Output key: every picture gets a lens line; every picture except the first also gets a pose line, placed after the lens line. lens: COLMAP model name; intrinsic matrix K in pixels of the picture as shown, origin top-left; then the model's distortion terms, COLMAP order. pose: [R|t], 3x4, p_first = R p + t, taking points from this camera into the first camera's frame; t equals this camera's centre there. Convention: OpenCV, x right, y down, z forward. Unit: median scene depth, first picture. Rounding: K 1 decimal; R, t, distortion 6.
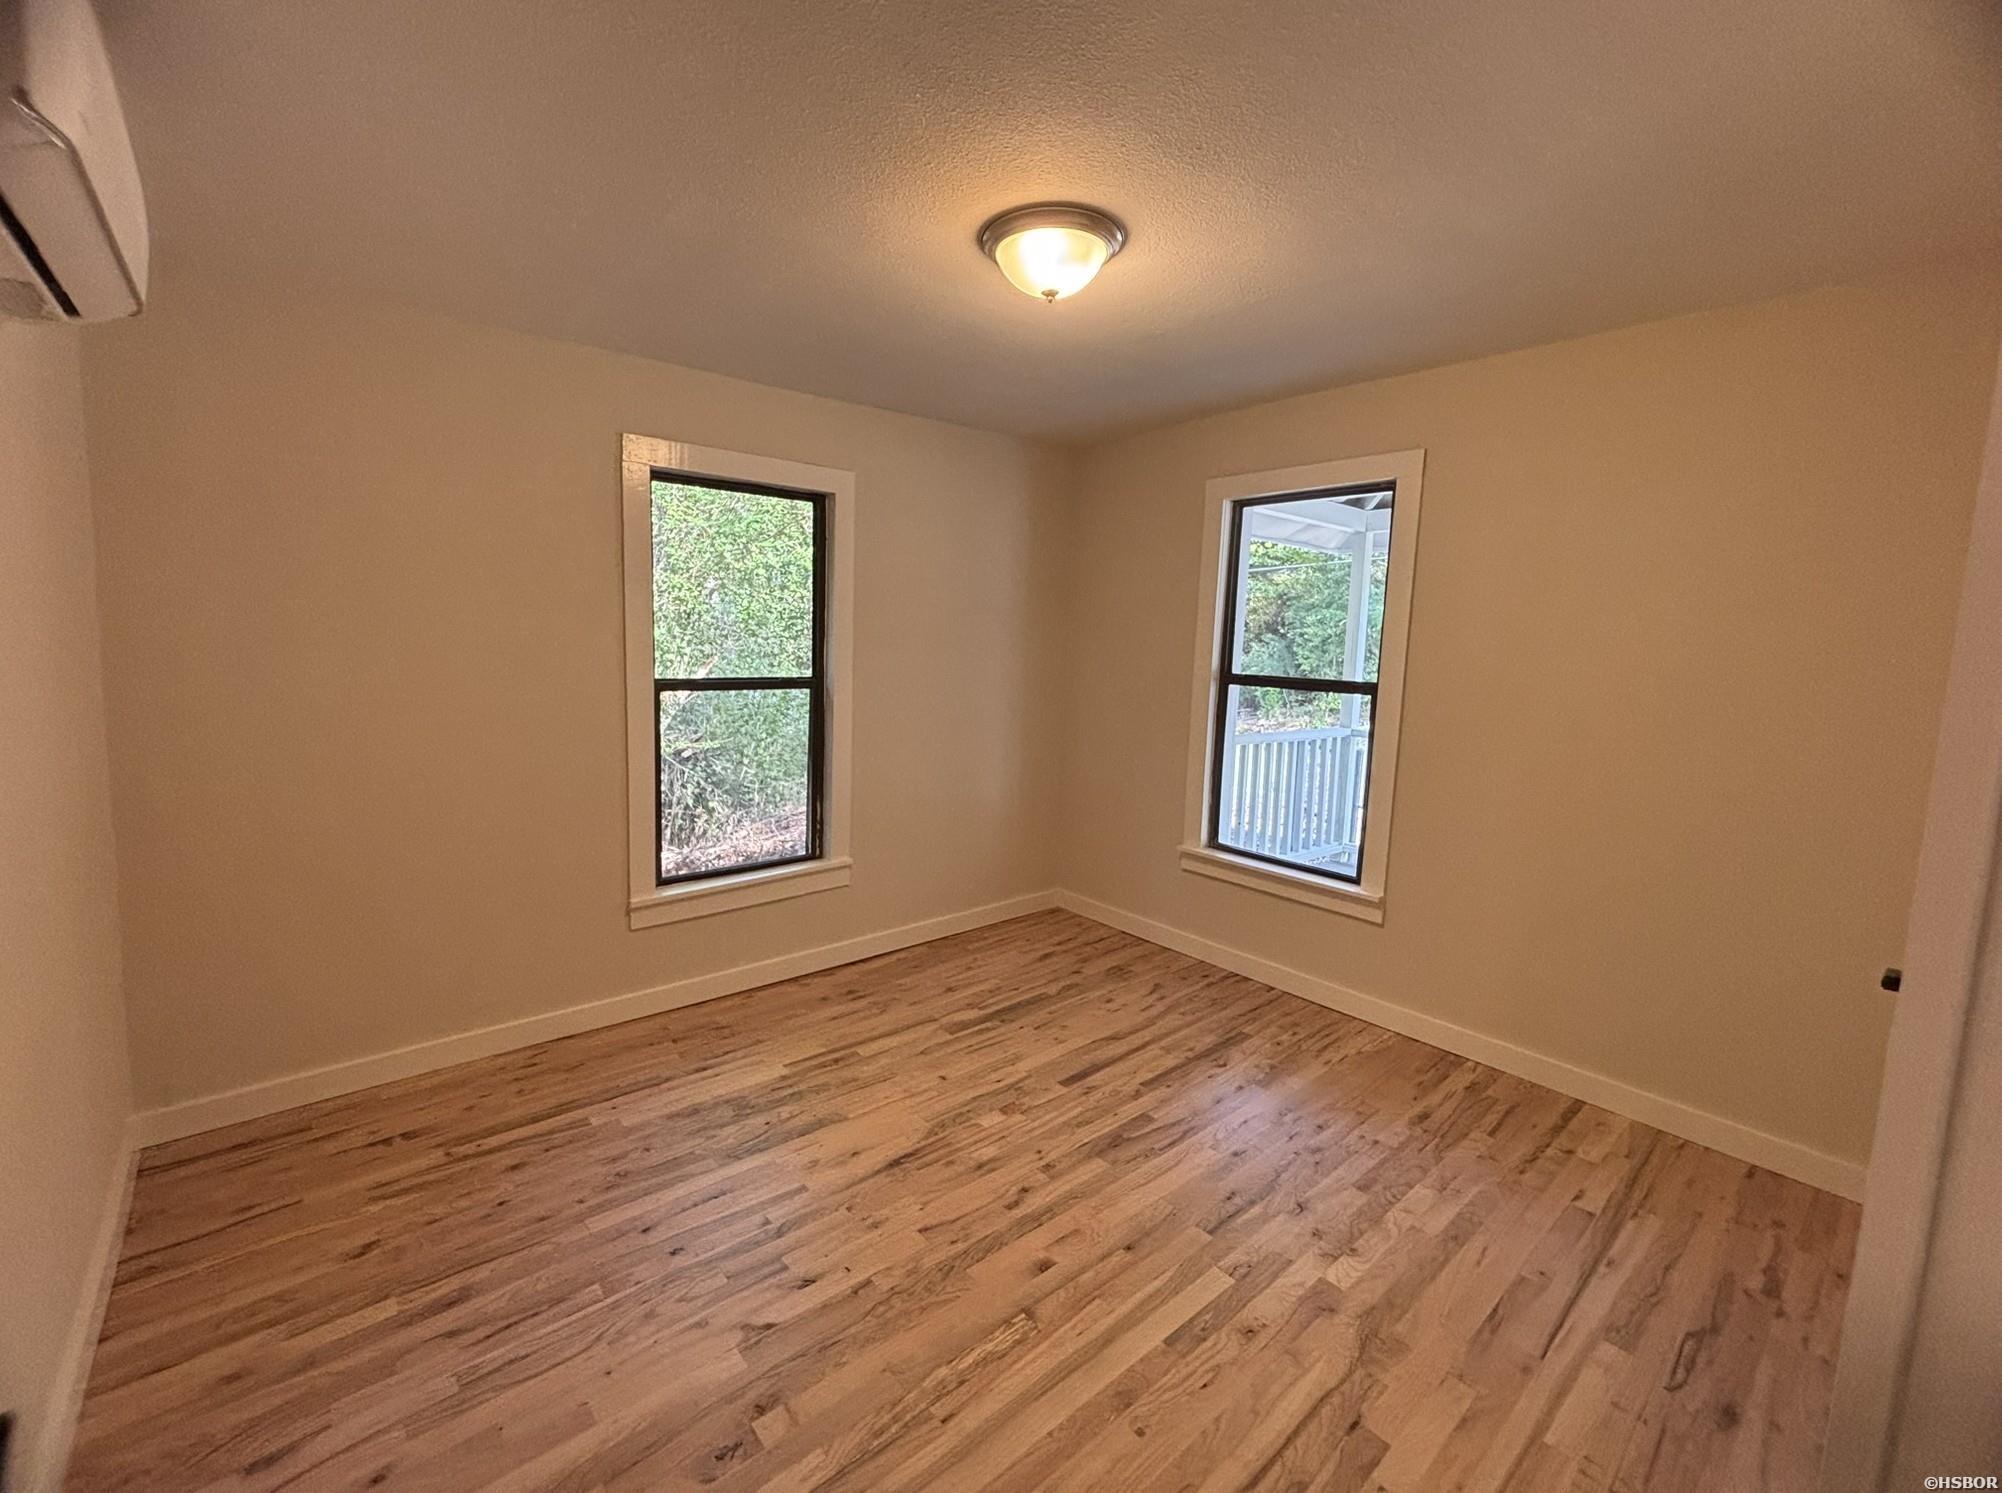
lens RADIAL K [[825.0, 0, 1001.0], [0, 825.0, 746.5], [0, 0, 1]] dist [0.000858, 0.007351]
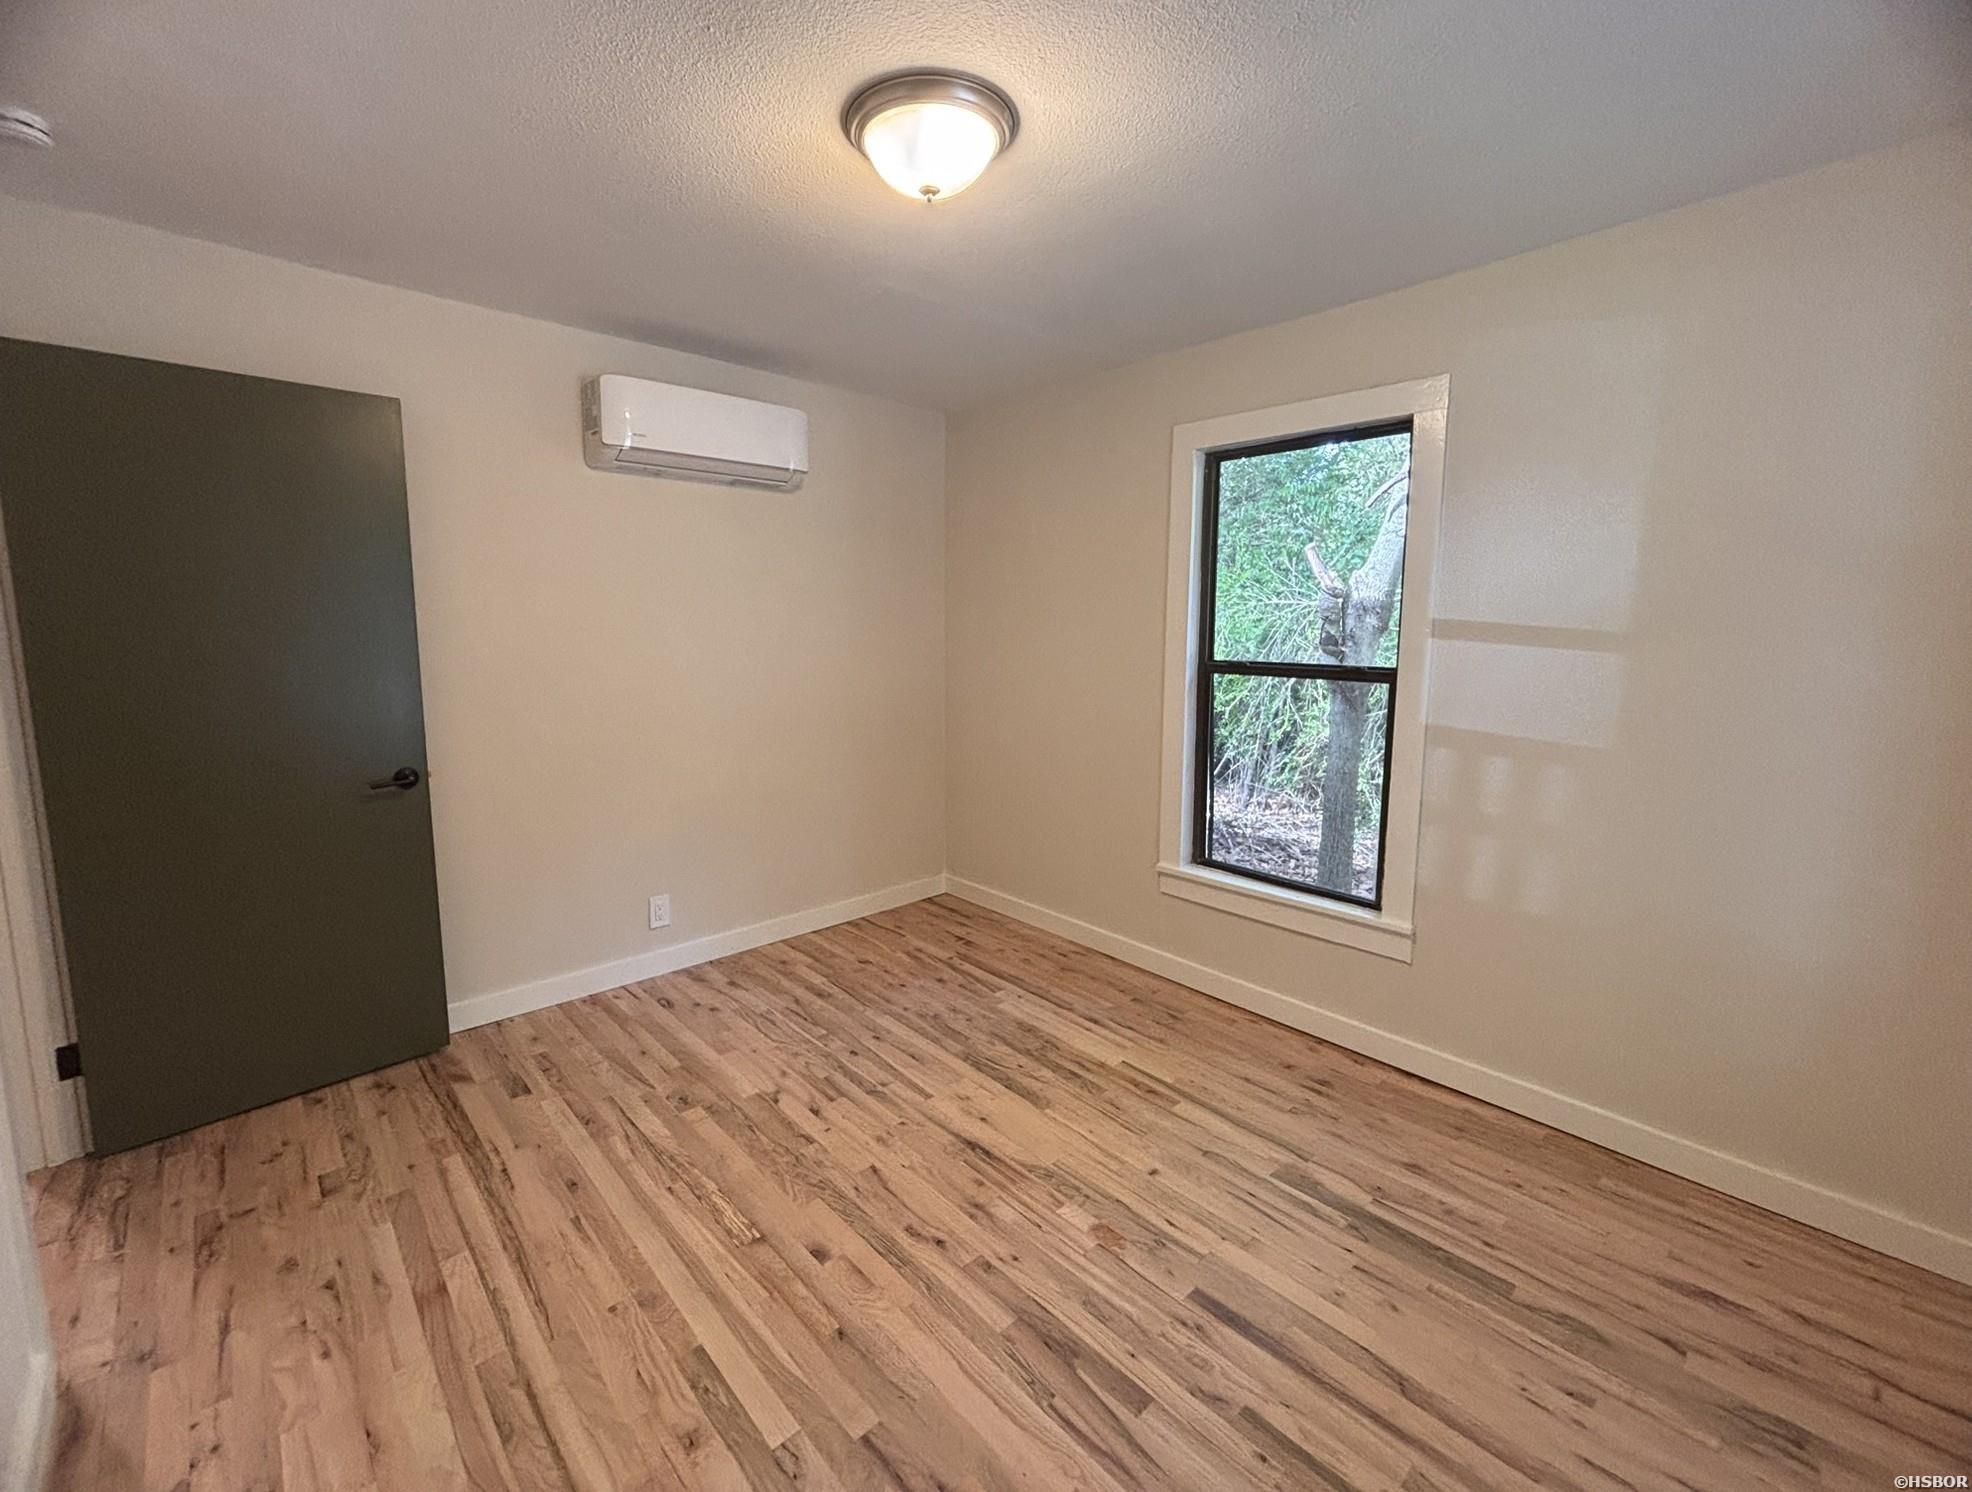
lens RADIAL K [[840.3, 0, 933.8], [0, 840.3, 718.2], [0, 0, 1]] dist [0.012073, -0.000262]
pose [[0.019425, 0.099180, -0.994880, 0.804251], [-0.138485, 0.985743, 0.095566, -0.083902], [0.990174, 0.135920, 0.032883, 0.837173]]
